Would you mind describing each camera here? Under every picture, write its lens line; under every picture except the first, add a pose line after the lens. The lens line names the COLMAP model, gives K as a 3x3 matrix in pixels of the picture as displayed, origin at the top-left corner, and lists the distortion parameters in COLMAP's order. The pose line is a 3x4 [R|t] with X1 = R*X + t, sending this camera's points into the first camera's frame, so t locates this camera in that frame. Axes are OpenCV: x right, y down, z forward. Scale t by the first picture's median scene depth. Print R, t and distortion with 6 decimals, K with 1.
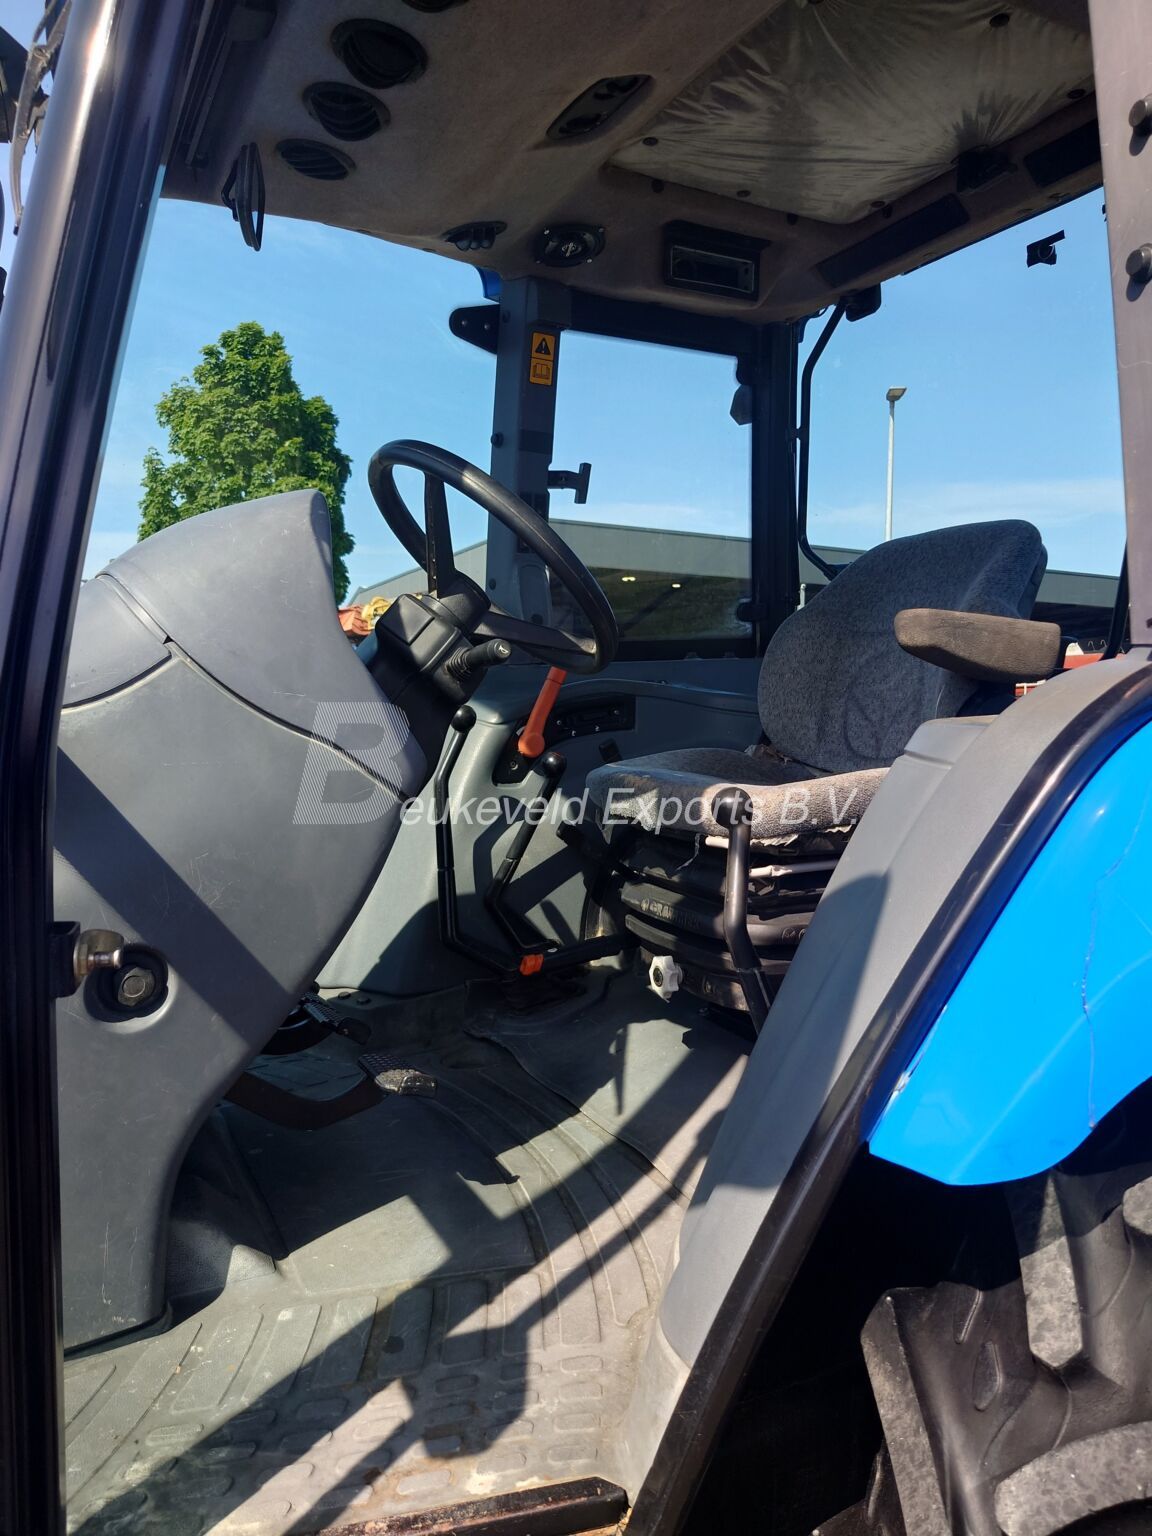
lens RADIAL K [[1164.0, 0, 580.6], [0, 1164.0, 756.7], [0, 0, 1]] dist [-0.008839, 0.021047]
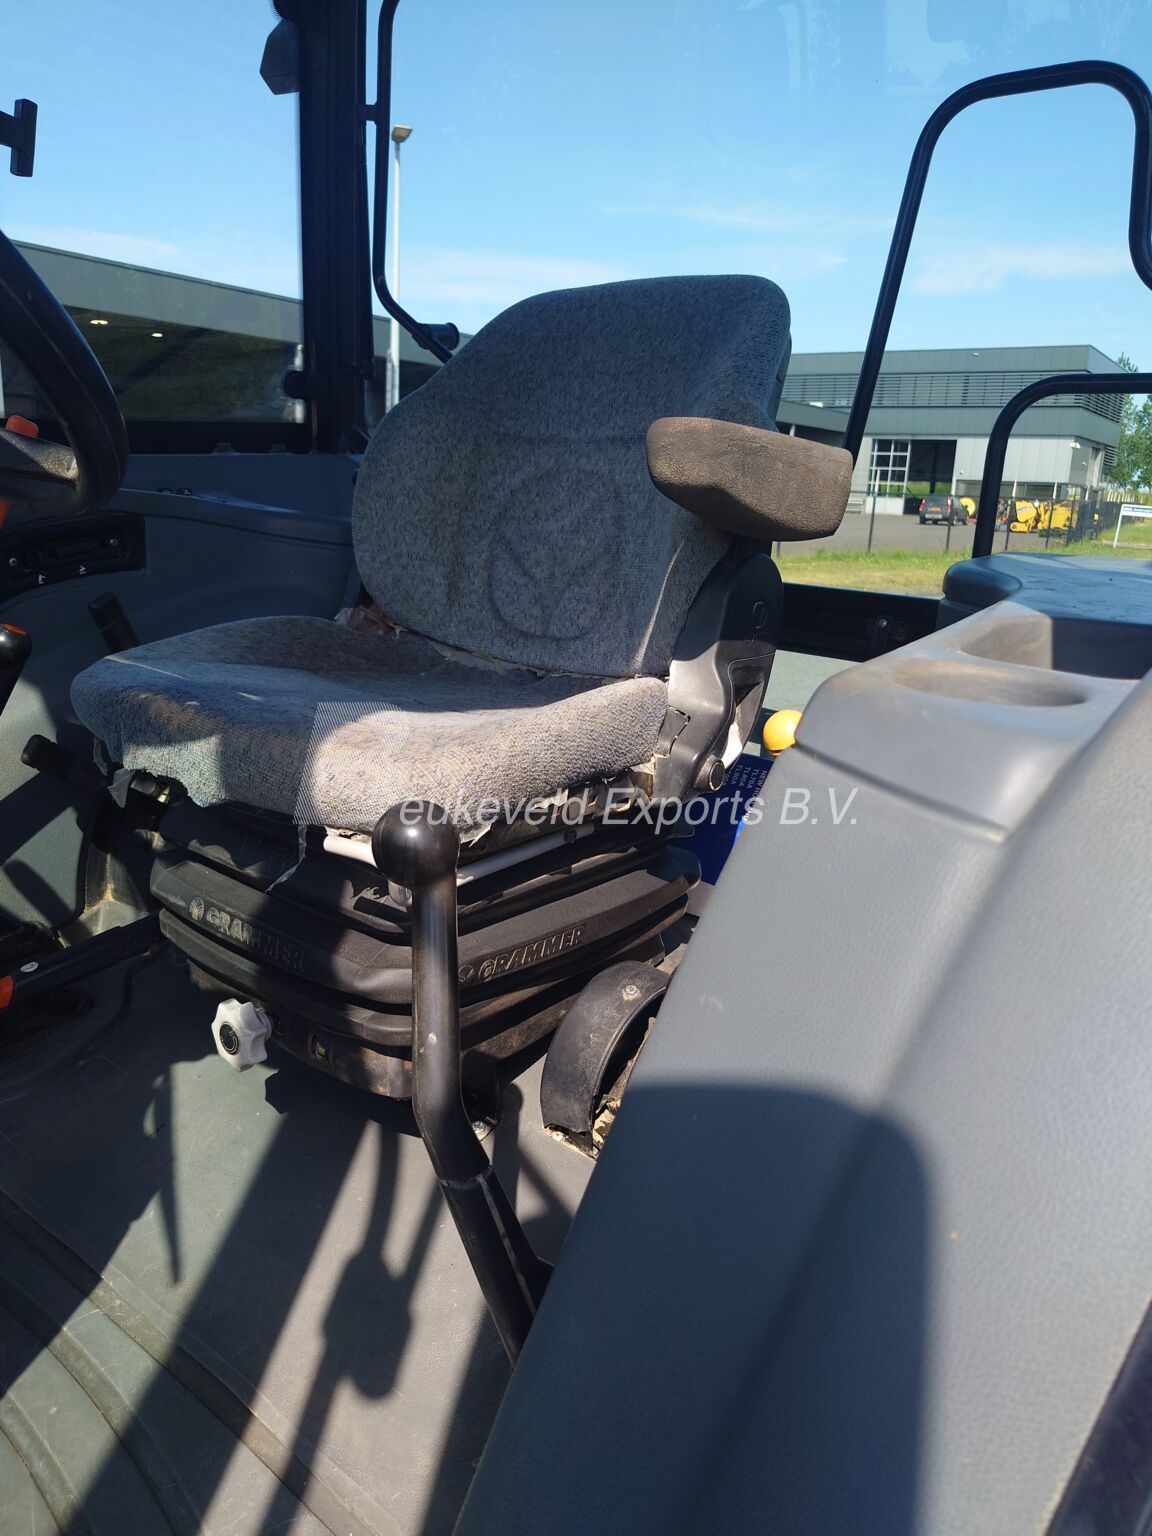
lens RADIAL K [[1164.0, 0, 578.9], [0, 1164.0, 777.1], [0, 0, 1]] dist [-0.008839, 0.021047]
pose [[0.914902, -0.067536, 0.397986, 0.002601], [-0.015868, 0.979127, 0.202630, -0.051466], [-0.403364, -0.191702, 0.894733, 0.357152]]
